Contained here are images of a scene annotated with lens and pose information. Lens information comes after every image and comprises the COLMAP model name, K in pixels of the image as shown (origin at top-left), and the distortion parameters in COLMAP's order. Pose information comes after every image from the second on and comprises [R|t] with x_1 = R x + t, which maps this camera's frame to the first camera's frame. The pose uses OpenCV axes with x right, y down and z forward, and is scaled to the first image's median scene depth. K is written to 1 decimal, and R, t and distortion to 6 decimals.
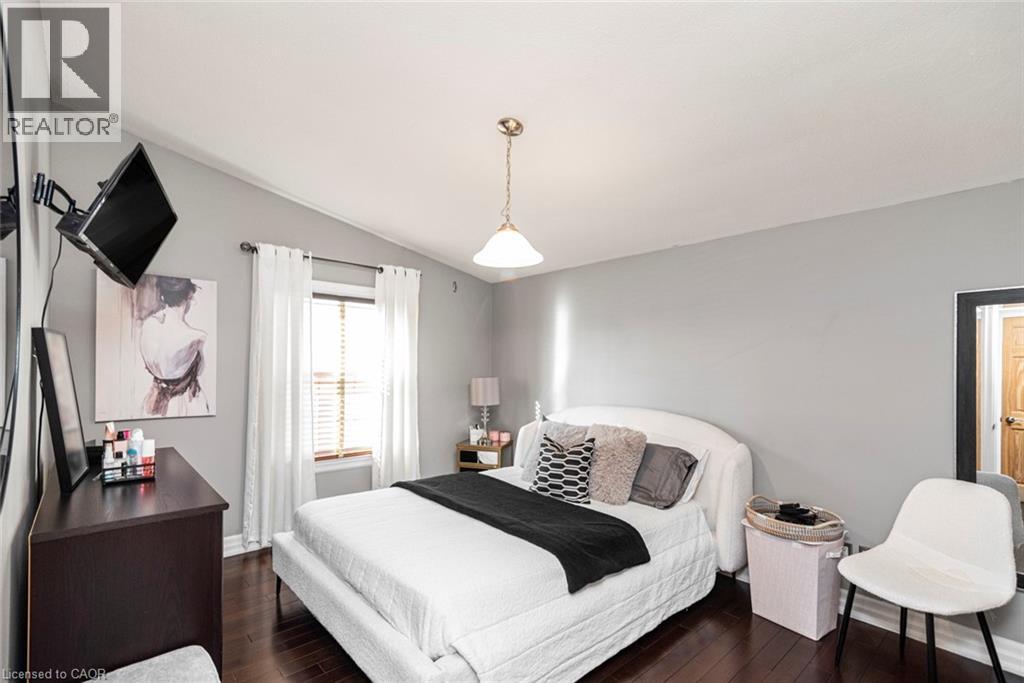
lens RADIAL K [[476.3, 0, 515.4], [0, 476.3, 367.8], [0, 0, 1]] dist [0.002056, 0.000063]
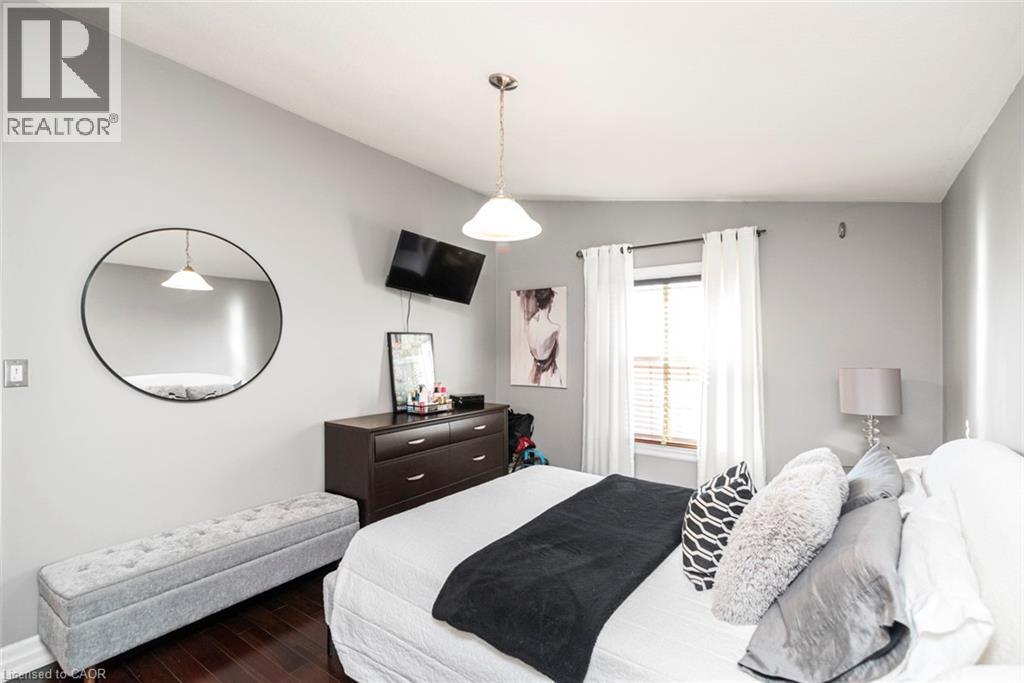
lens RADIAL K [[463.3, 0, 503.6], [0, 463.3, 347.0], [0, 0, 1]] dist [0.009303, 0.000165]
pose [[0.192463, -0.010681, -0.981246, 0.602736], [-0.004018, 0.999924, -0.011672, 0.001741], [0.981296, 0.006189, 0.192405, 0.602419]]
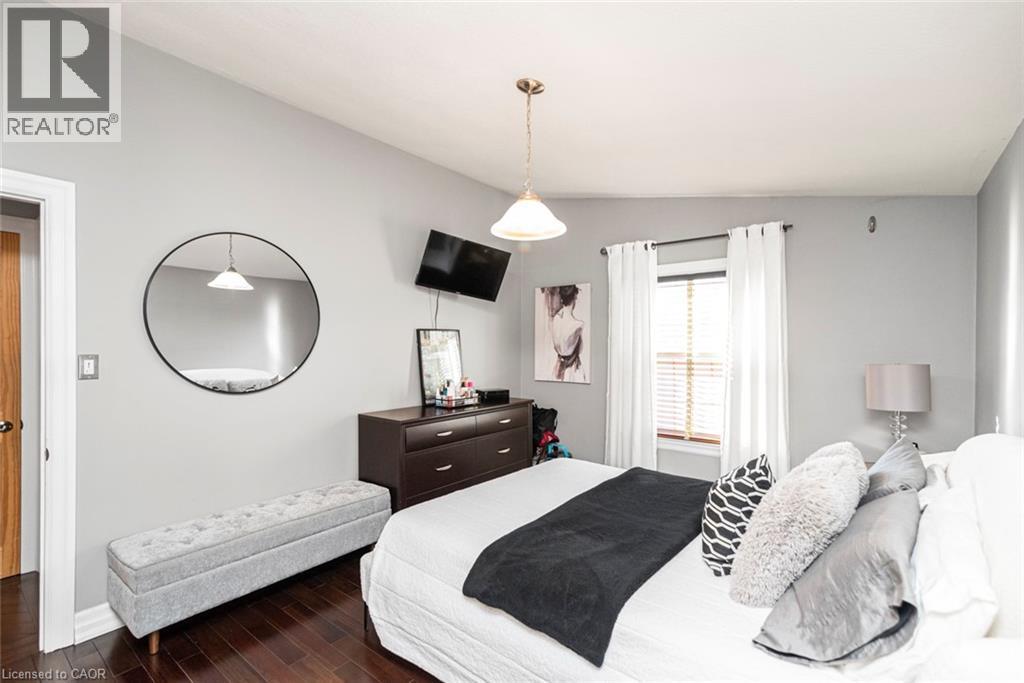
lens RADIAL K [[458.3, 0, 501.4], [0, 458.3, 355.7], [0, 0, 1]] dist [0.000826, 0.000853]
pose [[0.137830, 0.015283, -0.990338, 0.621703], [-0.004623, 0.999880, 0.014787, 0.003429], [0.990445, 0.002540, 0.137885, 0.595062]]
